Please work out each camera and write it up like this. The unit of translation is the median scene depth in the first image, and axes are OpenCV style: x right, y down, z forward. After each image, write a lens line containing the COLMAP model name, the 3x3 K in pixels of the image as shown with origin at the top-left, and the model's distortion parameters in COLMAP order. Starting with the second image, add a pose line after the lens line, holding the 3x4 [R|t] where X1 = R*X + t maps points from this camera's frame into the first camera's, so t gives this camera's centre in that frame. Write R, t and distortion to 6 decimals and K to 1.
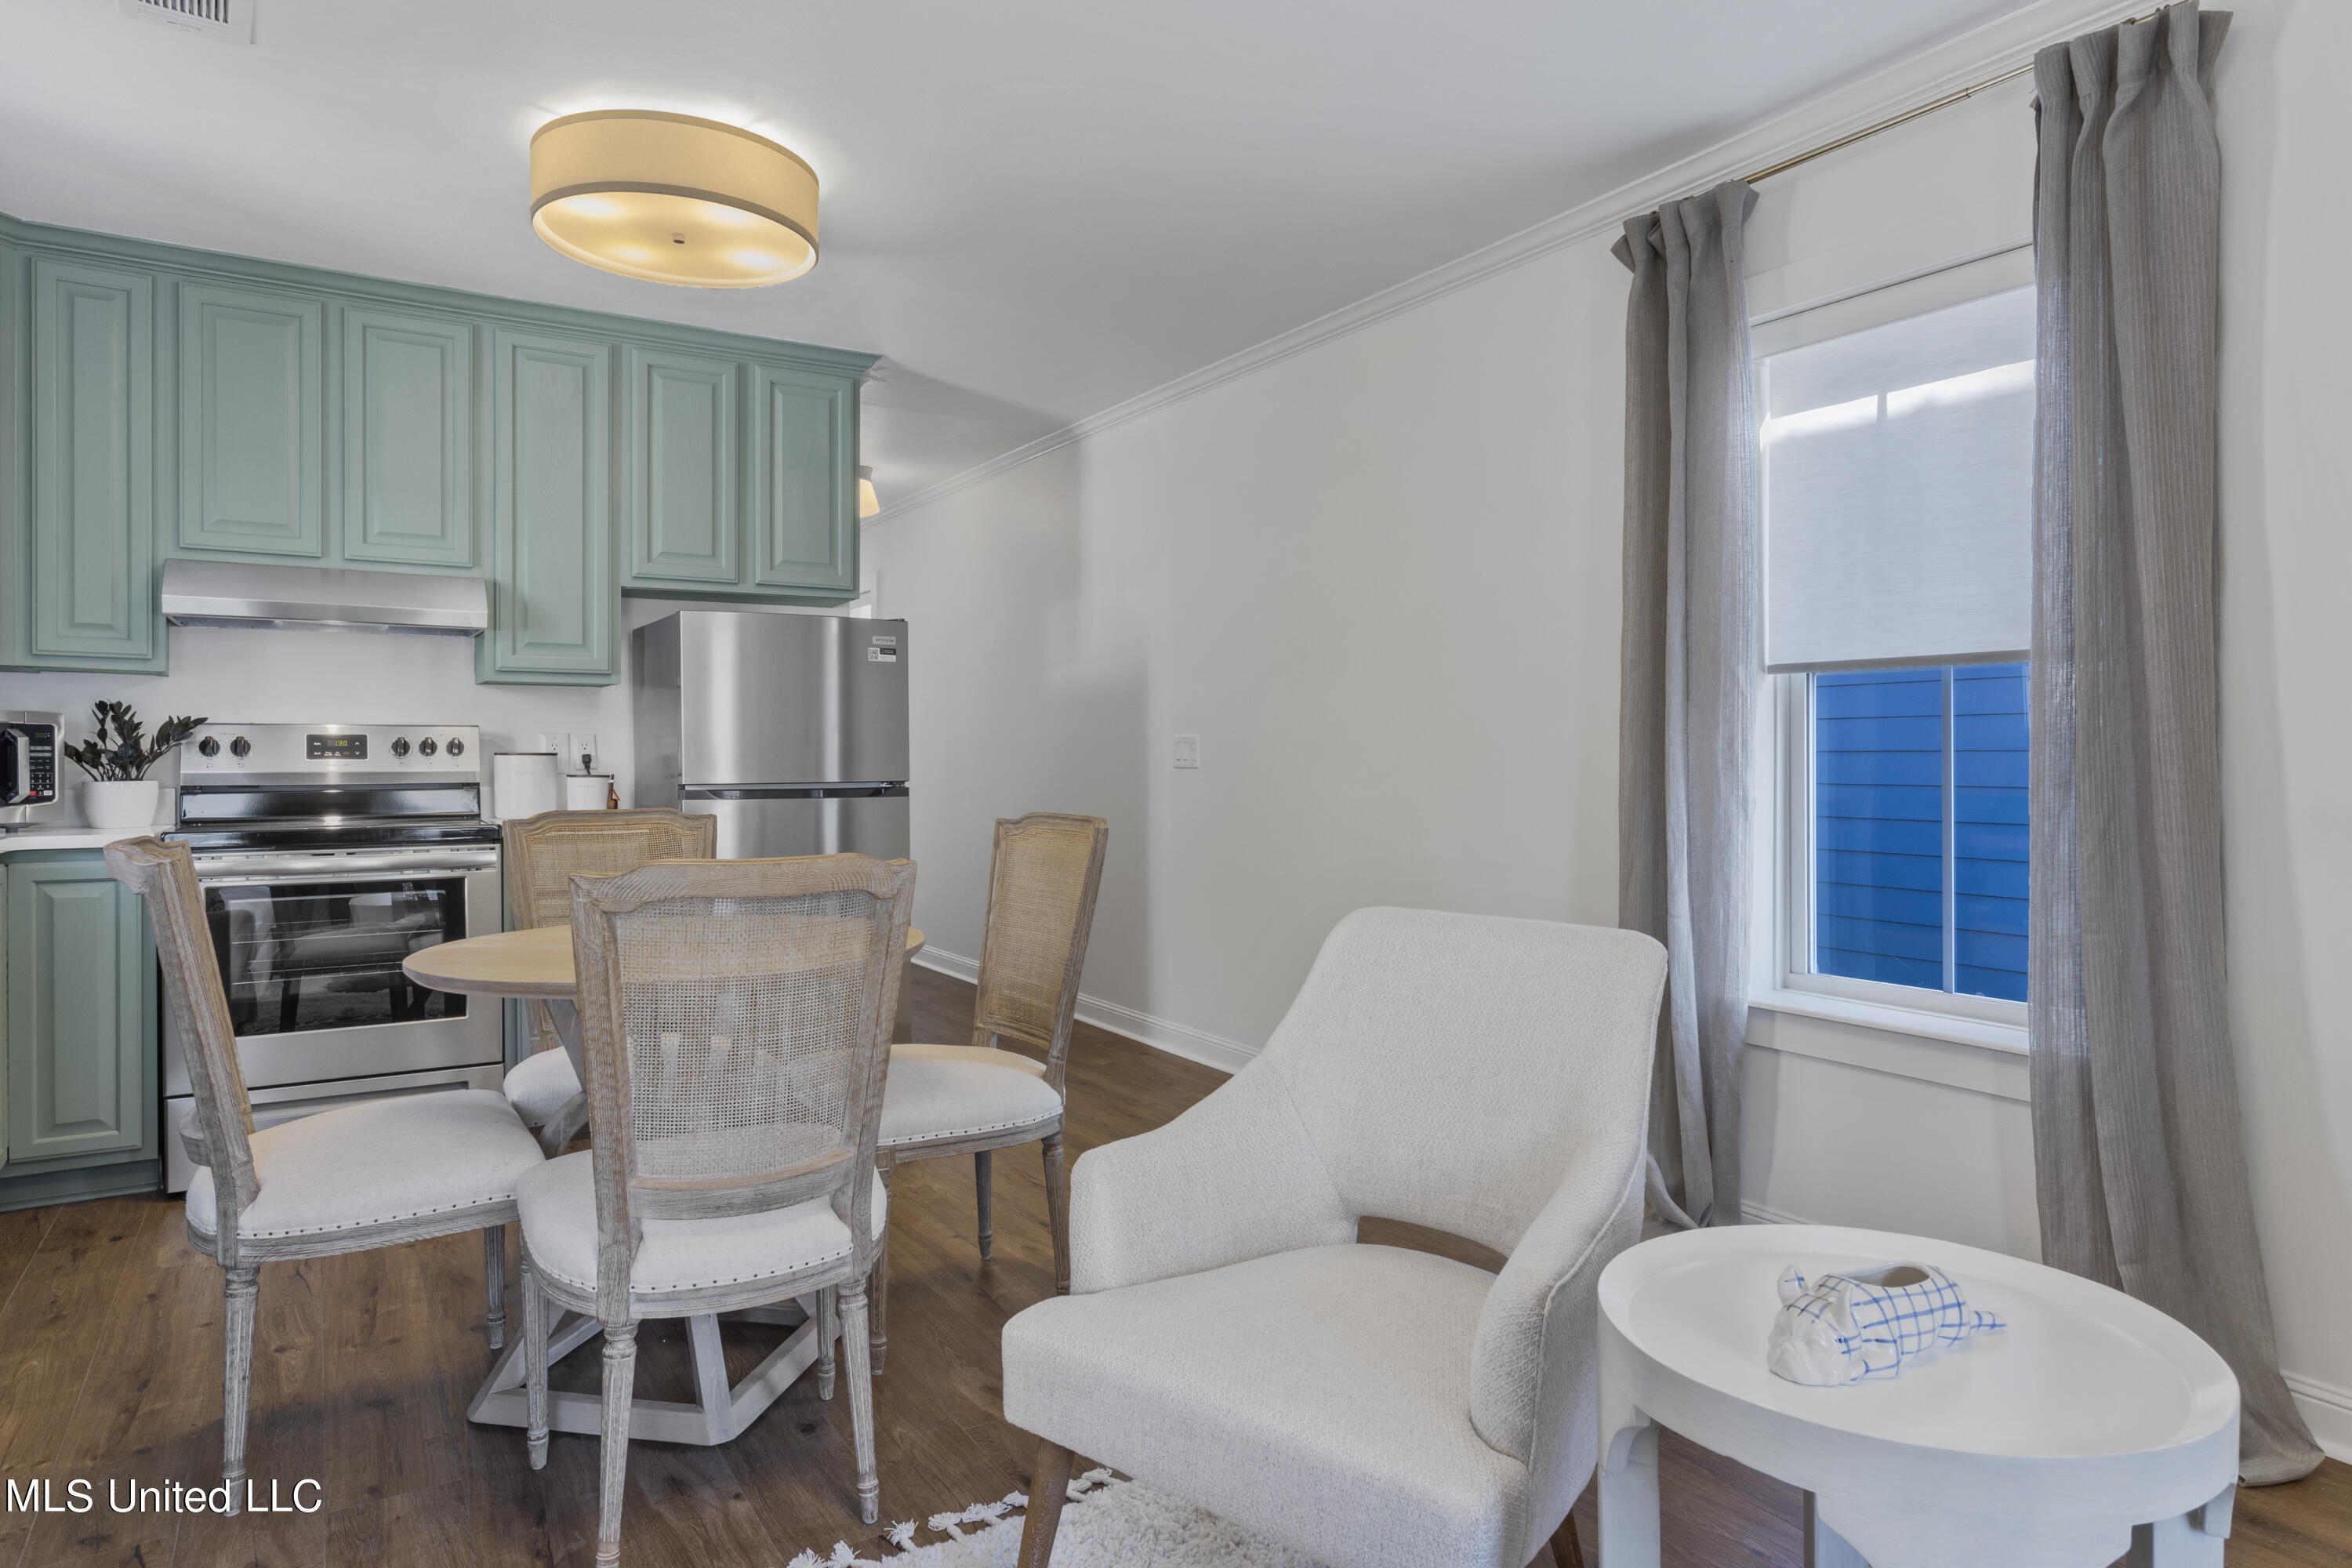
lens RADIAL K [[1397.7, 0, 1176.1], [0, 1397.7, 765.6], [0, 0, 1]] dist [0.001671, 0.001441]
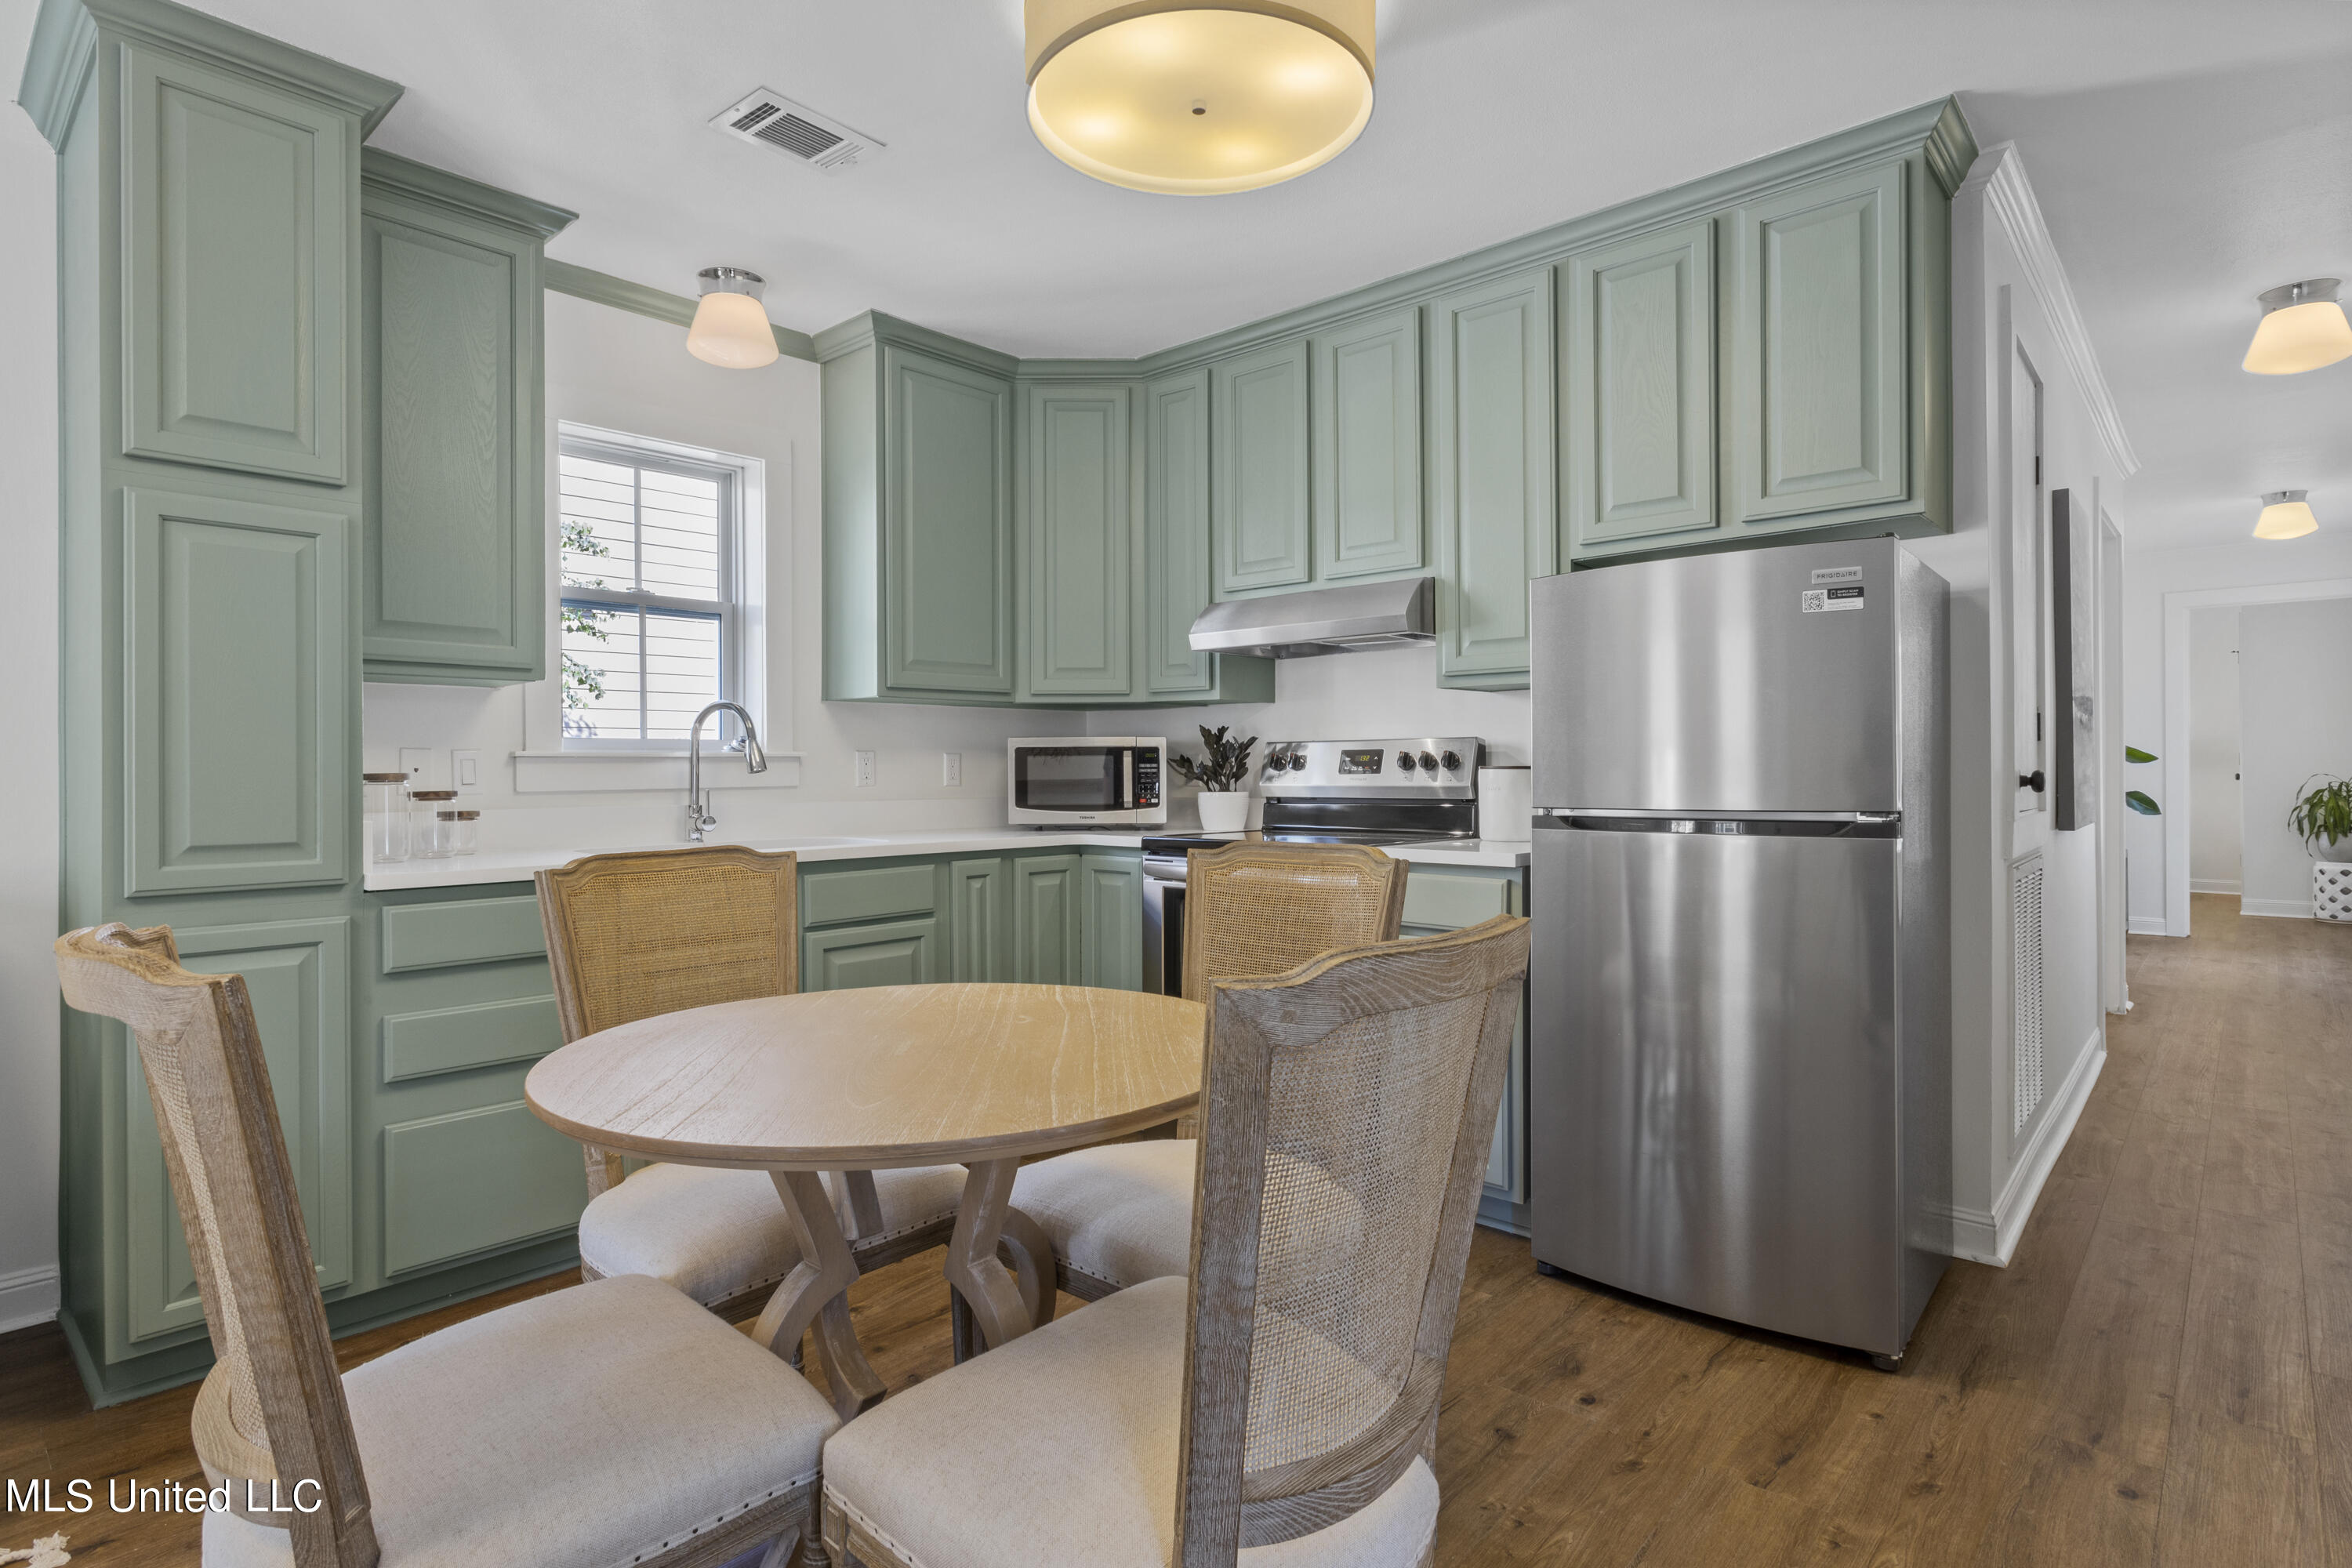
lens RADIAL K [[1203.5, 0, 1184.2], [0, 1203.5, 778.3], [0, 0, 1]] dist [0.001997, 0.000264]
pose [[0.275215, 0.003801, -0.961375, 0.227344], [-0.001694, 0.999993, 0.003469, -0.004142], [0.961381, 0.000674, 0.275220, 0.636405]]
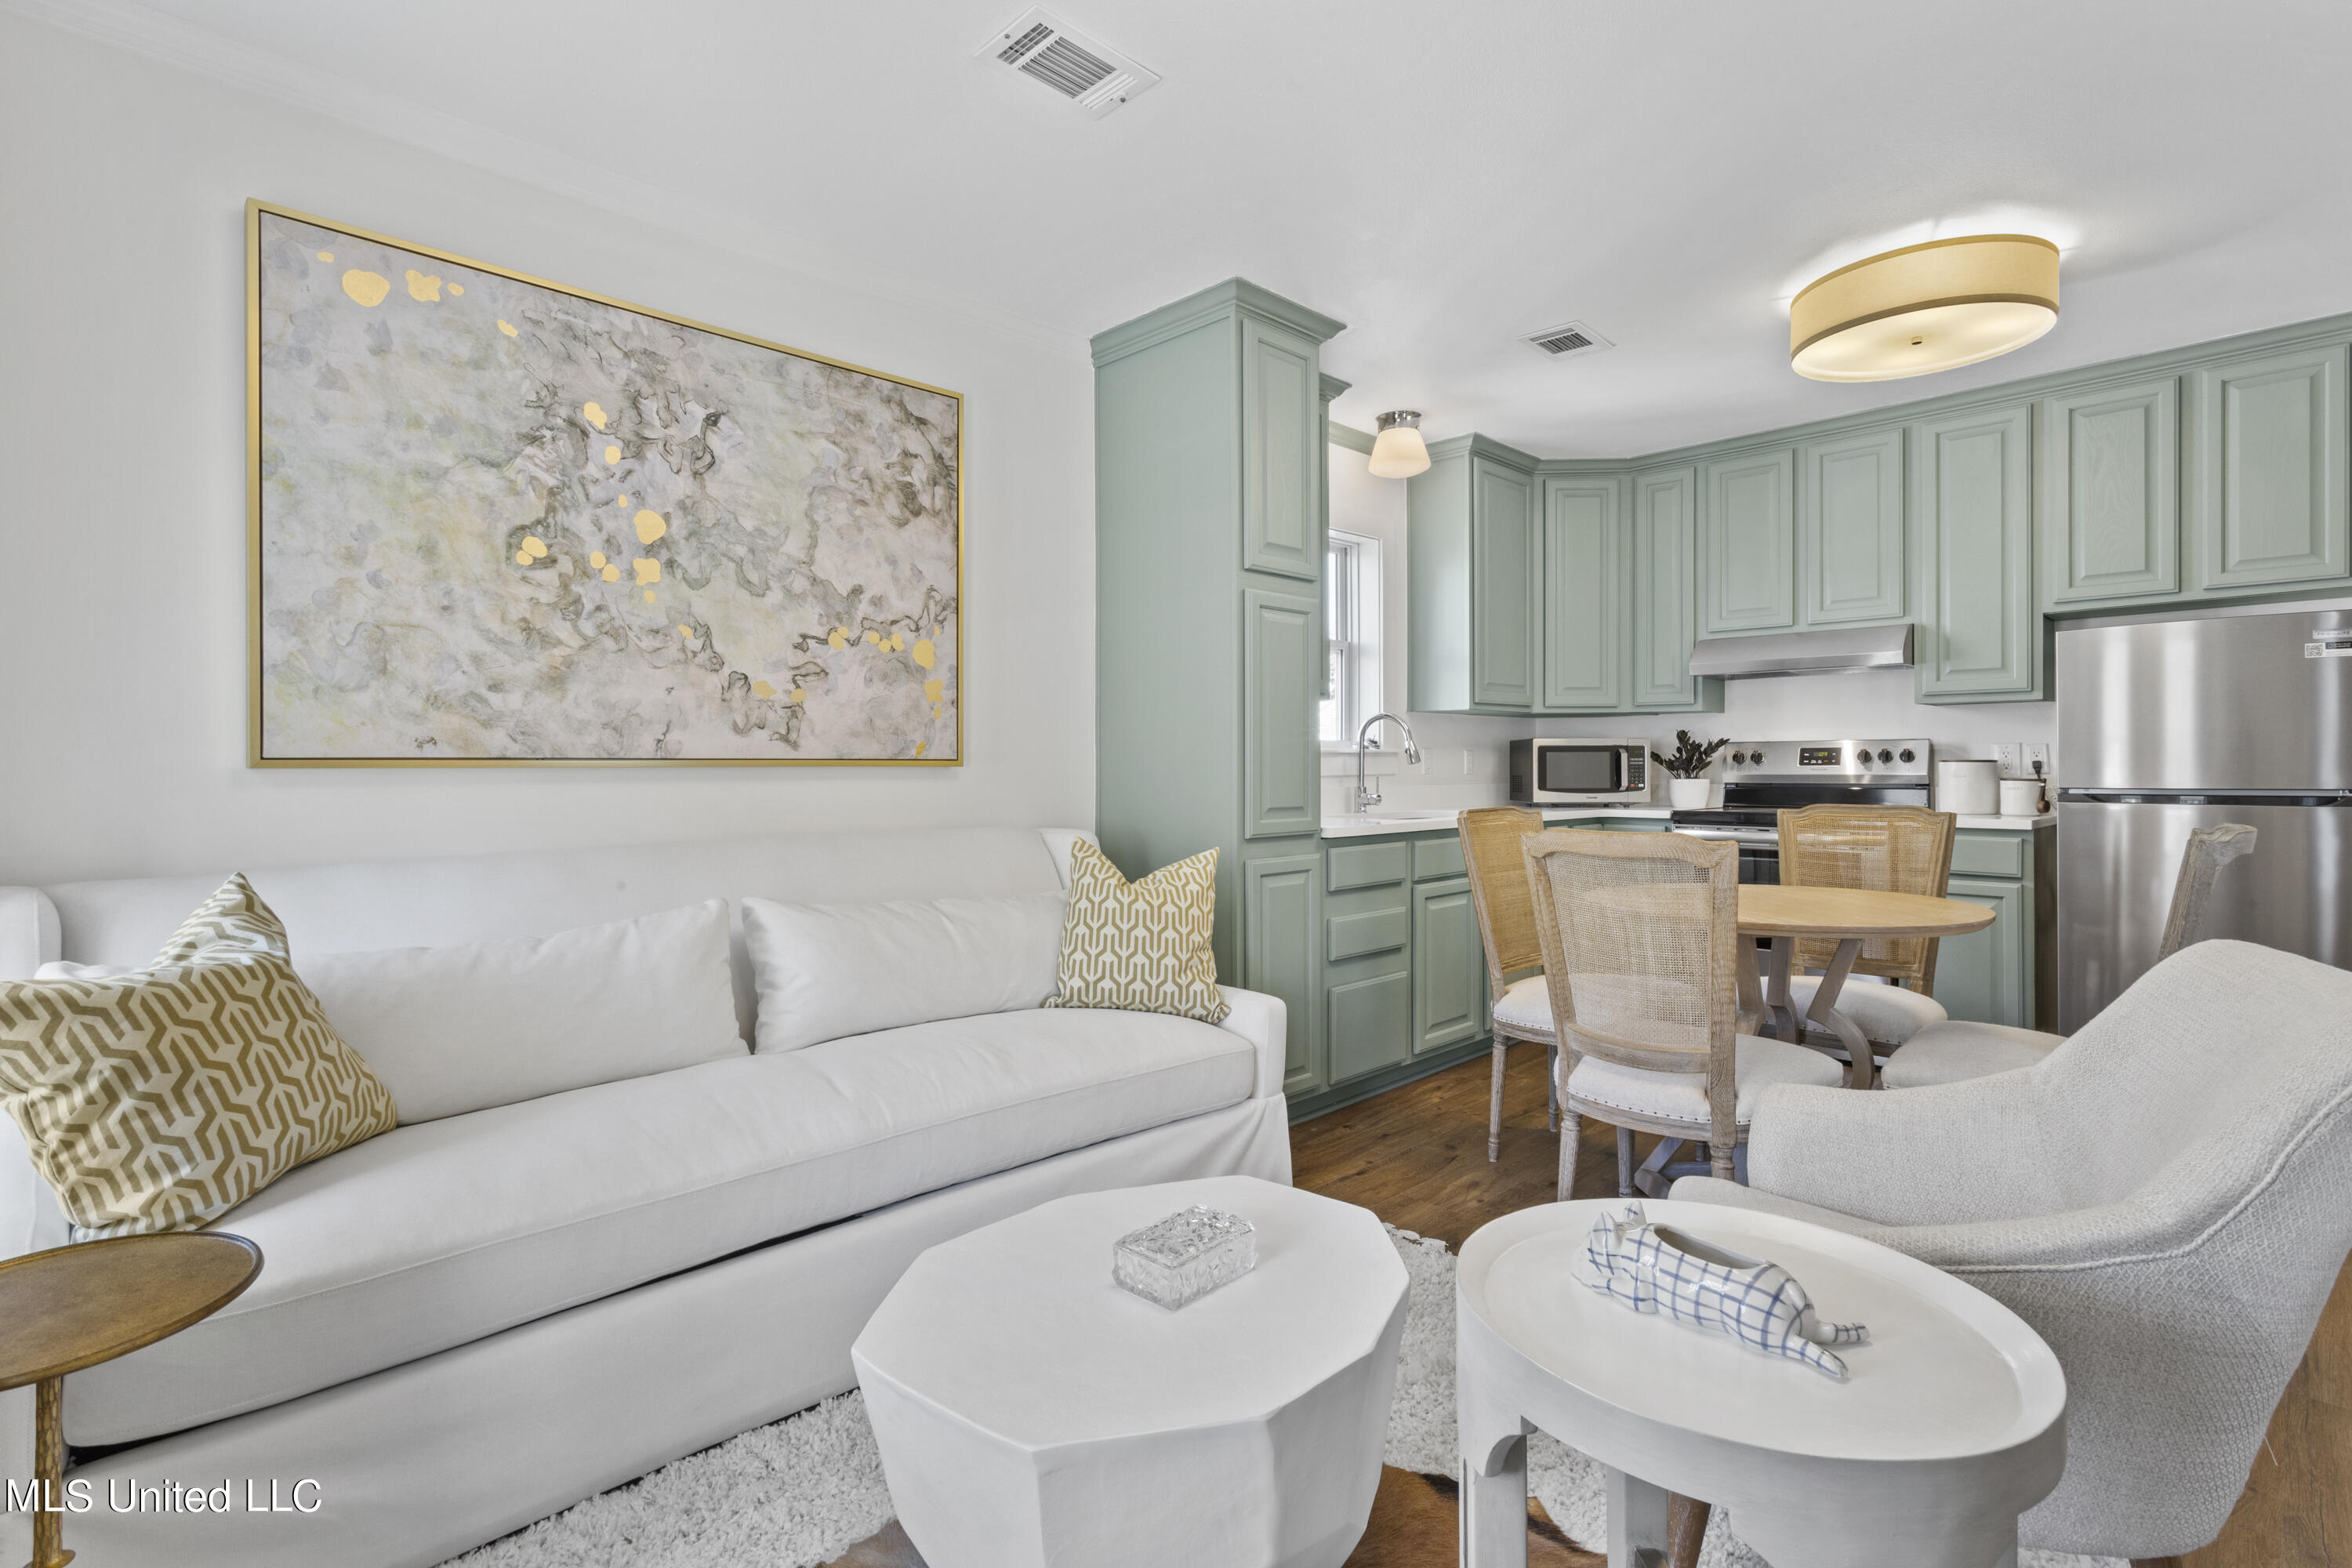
lens RADIAL K [[1115.7, 0, 1165.1], [0, 1115.7, 773.9], [0, 0, 1]] dist [0.002209, 0.000057]
pose [[0.212087, 0.007055, -0.977225, 0.364861], [-0.002391, 0.999975, 0.006701, -0.001973], [0.977248, 0.000915, 0.212098, 0.118402]]
